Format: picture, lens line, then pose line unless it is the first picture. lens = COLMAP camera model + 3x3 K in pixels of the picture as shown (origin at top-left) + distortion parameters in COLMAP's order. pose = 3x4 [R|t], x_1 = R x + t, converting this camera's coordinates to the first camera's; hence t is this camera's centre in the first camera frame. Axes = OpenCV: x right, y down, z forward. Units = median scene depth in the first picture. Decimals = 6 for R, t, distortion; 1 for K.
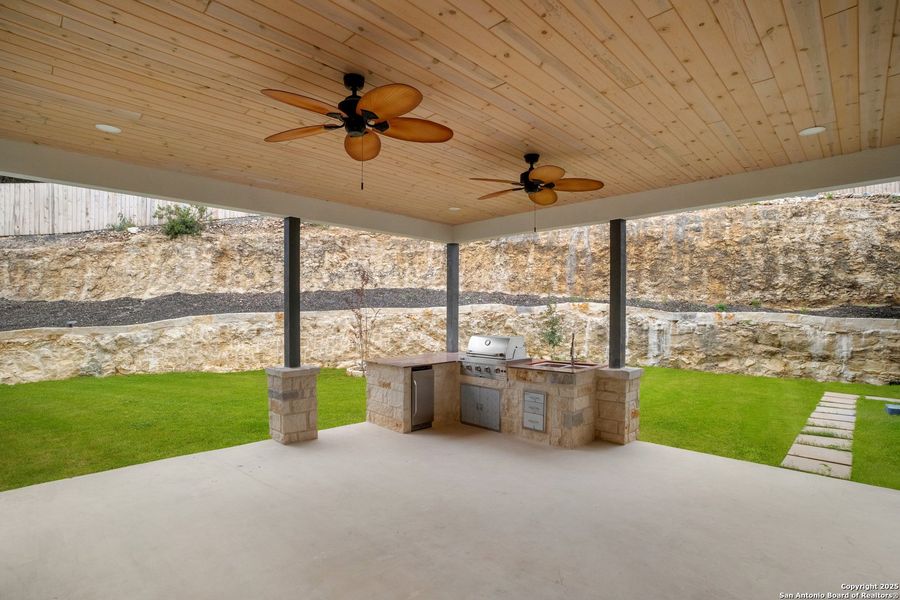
lens RADIAL K [[435.9, 0, 450.0], [0, 435.9, 300.0], [0, 0, 1]] dist [-0.047605, 0.000272]
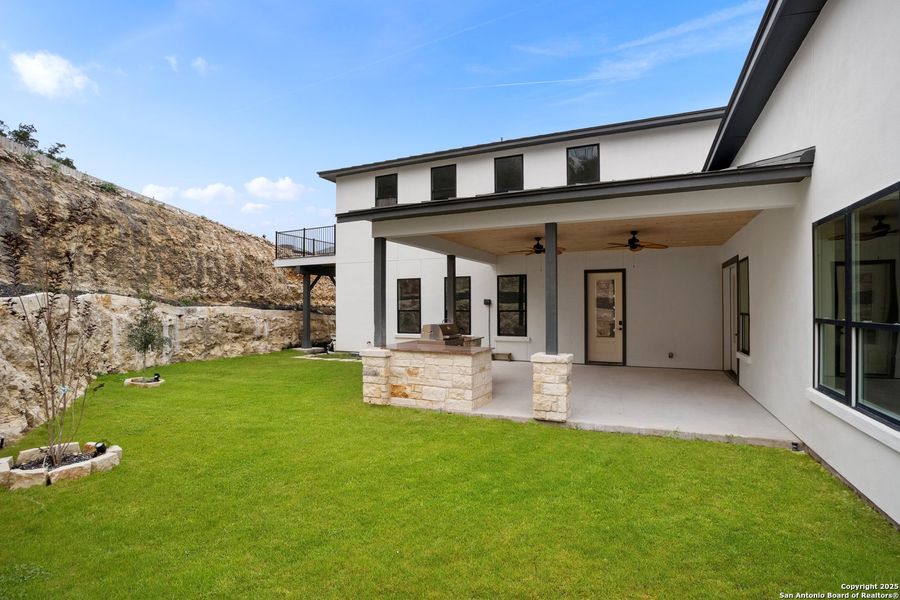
lens RADIAL K [[433.7, 0, 450.0], [0, 433.7, 300.0], [0, 0, 1]] dist [-0.064777, 0.027349]
pose [[-0.332797, 0.012161, 0.942920, -0.616279], [-0.018542, 0.999639, -0.019436, 0.020465], [-0.942816, -0.023952, -0.332451, 0.741141]]
